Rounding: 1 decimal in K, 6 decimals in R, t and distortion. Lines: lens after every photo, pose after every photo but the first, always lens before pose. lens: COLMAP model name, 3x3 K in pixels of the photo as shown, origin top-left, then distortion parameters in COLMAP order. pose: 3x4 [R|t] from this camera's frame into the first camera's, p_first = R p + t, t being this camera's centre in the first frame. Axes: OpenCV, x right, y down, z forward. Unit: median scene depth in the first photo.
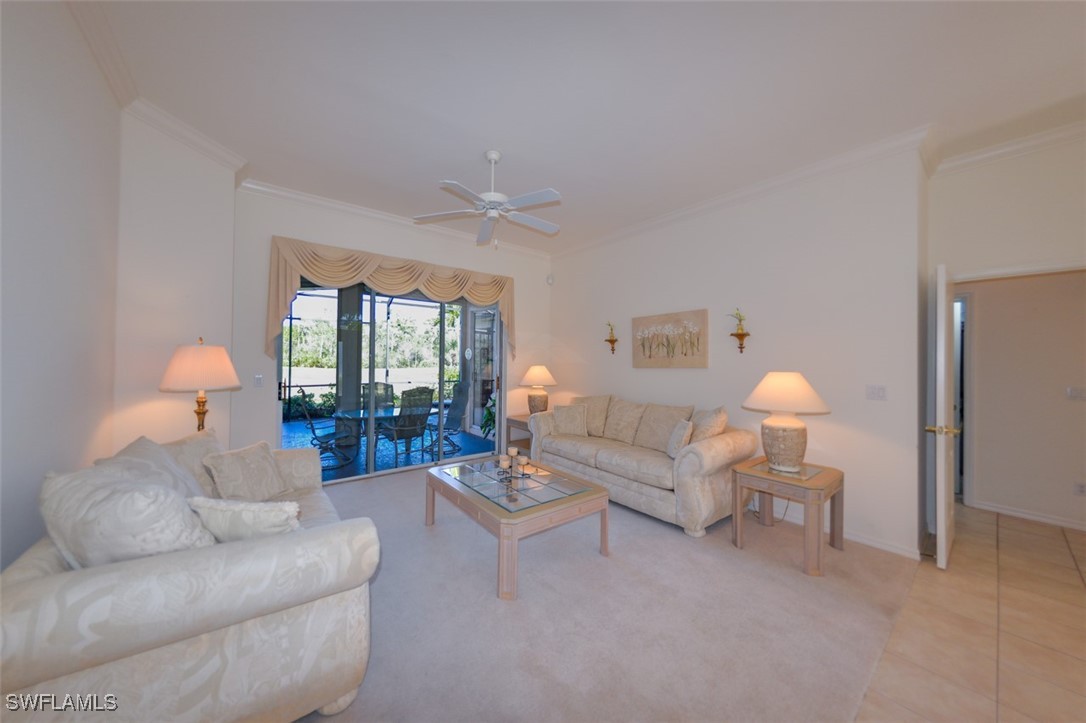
lens RADIAL K [[379.0, 0, 544.4], [0, 379.0, 356.9], [0, 0, 1]] dist [-0.000162, -0.000139]
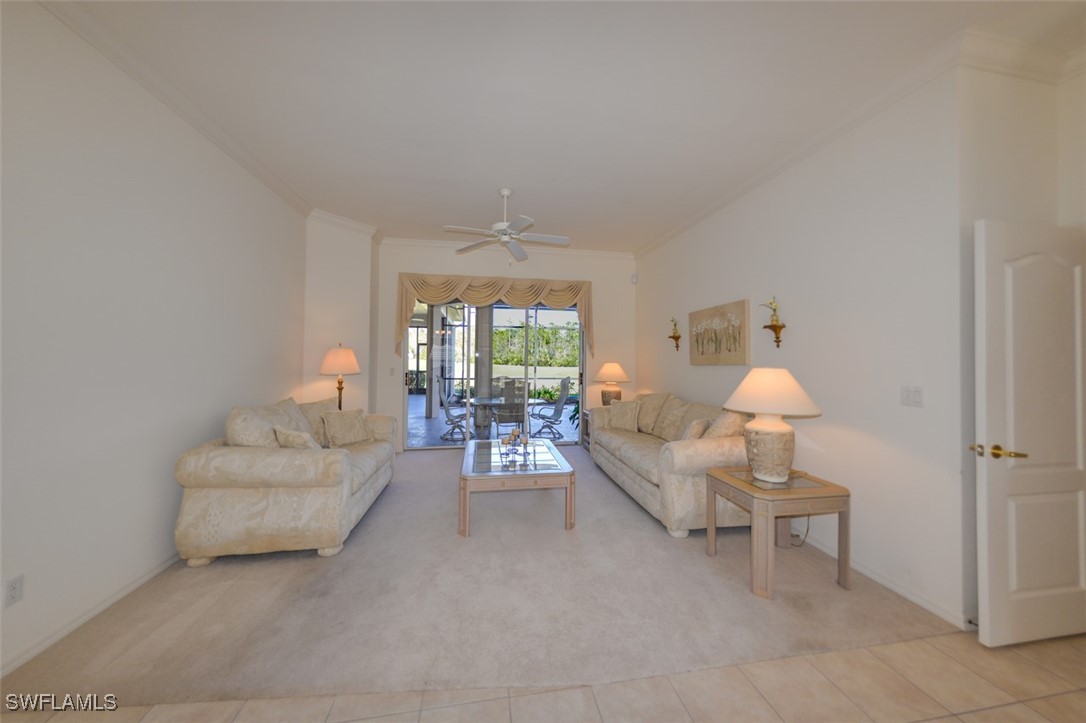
lens RADIAL K [[384.4, 0, 542.5], [0, 384.4, 348.9], [0, 0, 1]] dist [0.000702, 0.000125]
pose [[0.876220, -0.013439, -0.481724, 0.484241], [0.004369, 0.999792, -0.019945, 0.007678], [0.481891, 0.015372, 0.876096, -0.034229]]
